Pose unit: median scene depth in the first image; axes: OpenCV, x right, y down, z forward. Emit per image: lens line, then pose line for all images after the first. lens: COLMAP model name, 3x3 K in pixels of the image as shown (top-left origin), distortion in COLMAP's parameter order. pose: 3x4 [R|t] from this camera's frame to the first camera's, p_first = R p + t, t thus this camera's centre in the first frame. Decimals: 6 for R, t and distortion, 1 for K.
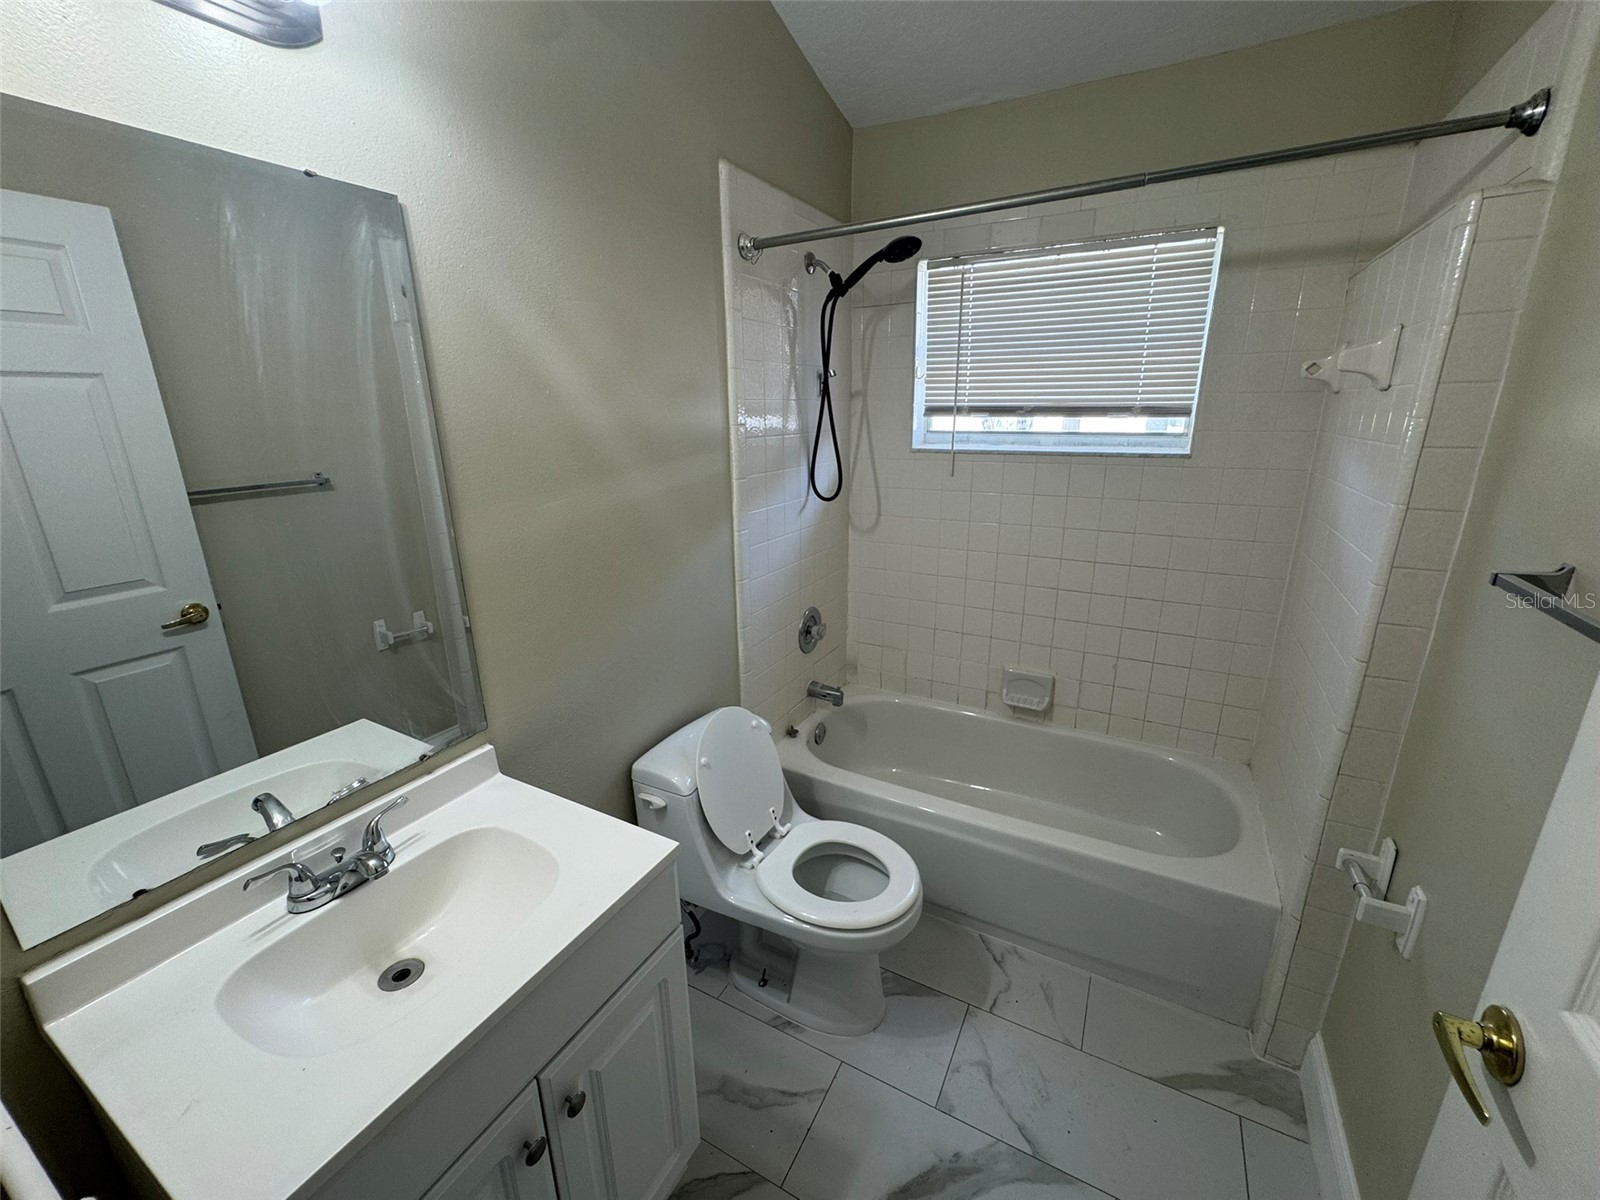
lens RADIAL K [[640.9, 0, 800.0], [0, 640.9, 599.0], [0, 0, 1]] dist [-0.004926, 0.000874]
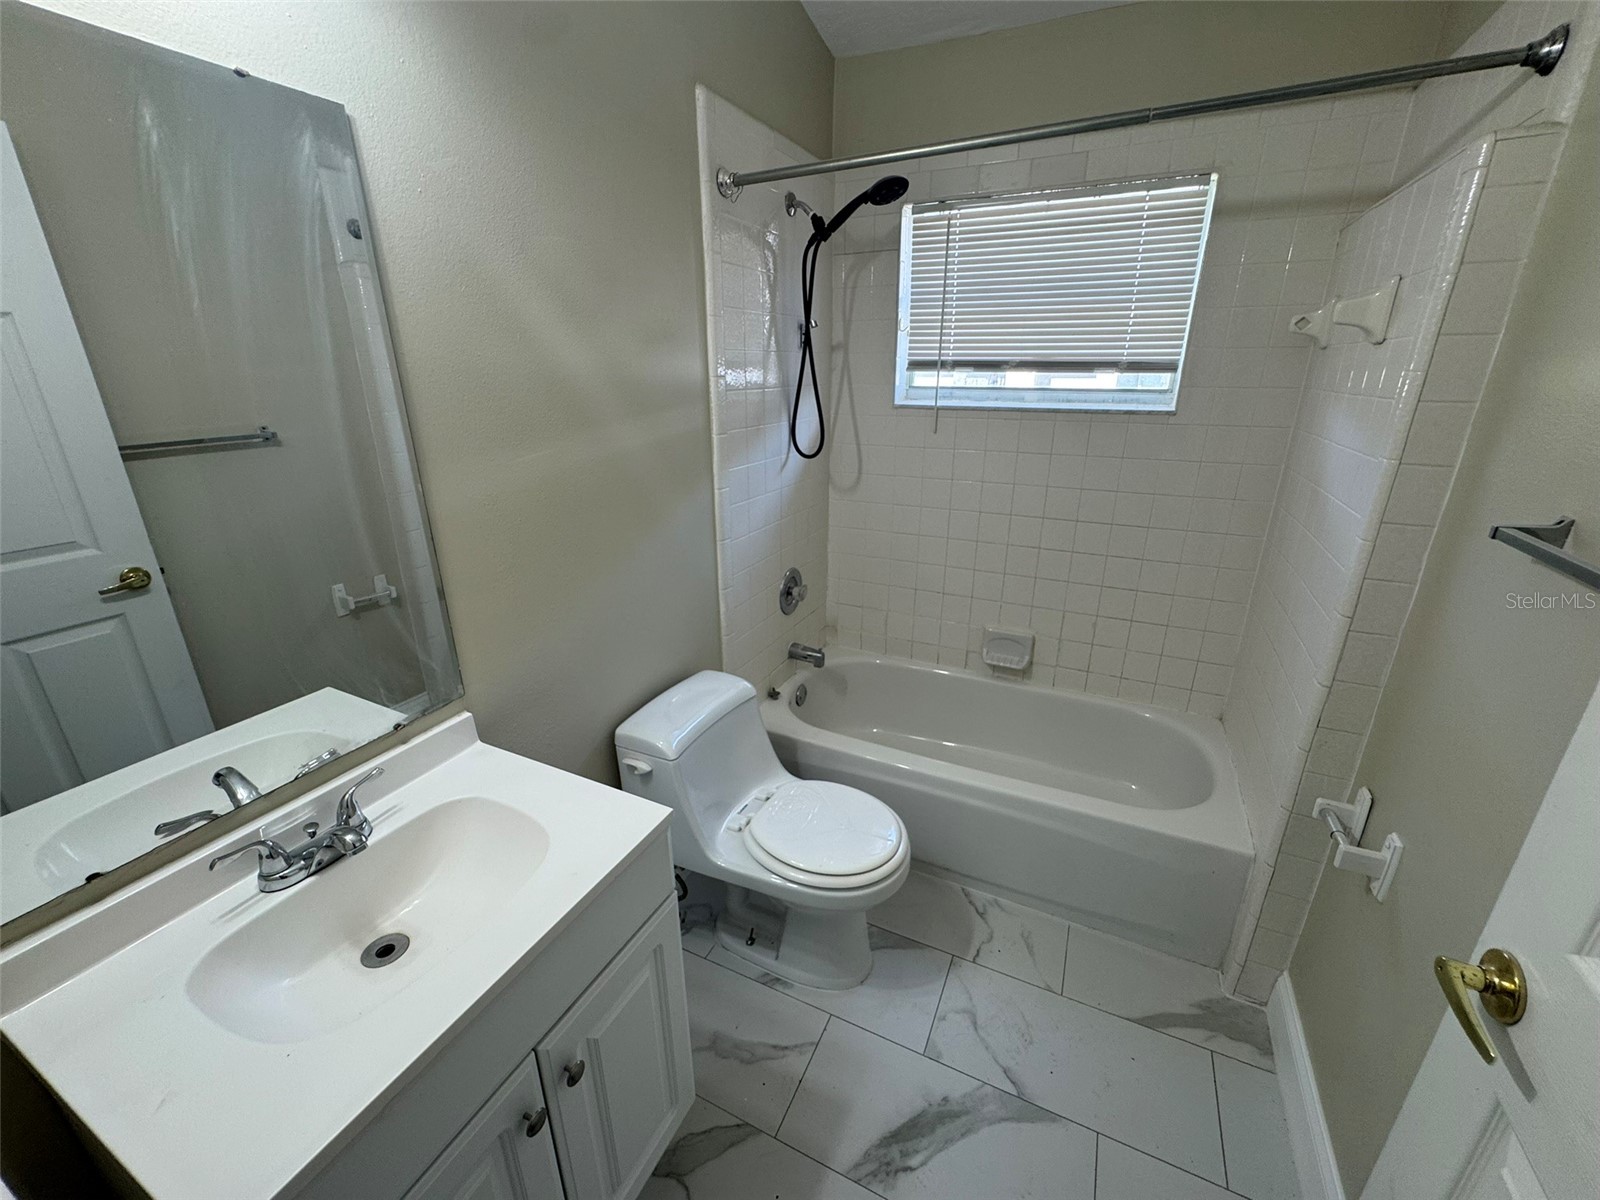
lens RADIAL K [[640.9, 0, 799.5], [0, 640.9, 598.4], [0, 0, 1]] dist [-0.004926, 0.000874]
pose [[0.998852, -0.008007, 0.047237, -0.028354], [0.005292, 0.998343, 0.057307, 0.005220], [-0.047617, -0.056991, 0.997239, 0.028082]]
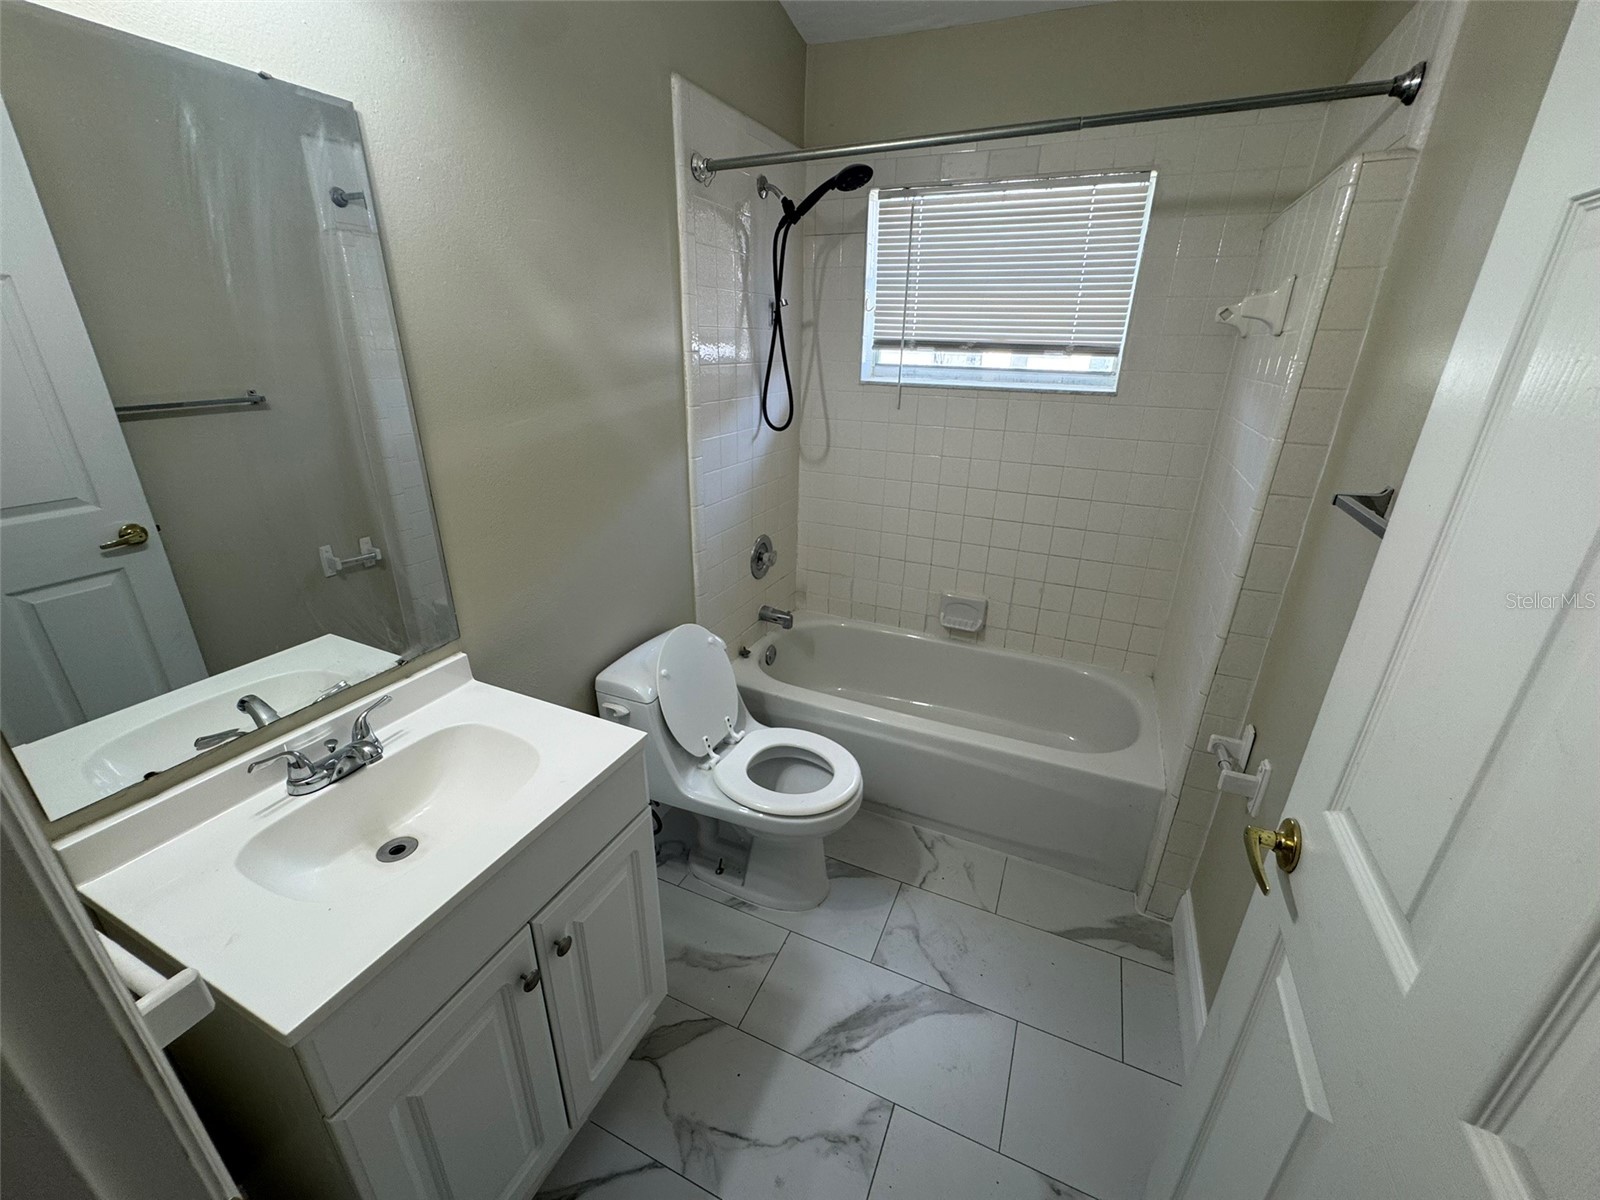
lens RADIAL K [[640.9, 0, 799.6], [0, 640.9, 599.1], [0, 0, 1]] dist [-0.004926, 0.000874]
pose [[0.996908, -0.000527, 0.078574, -0.007551], [-0.006959, 0.995456, 0.094970, 0.028169], [-0.078267, -0.095223, 0.992374, -0.079195]]
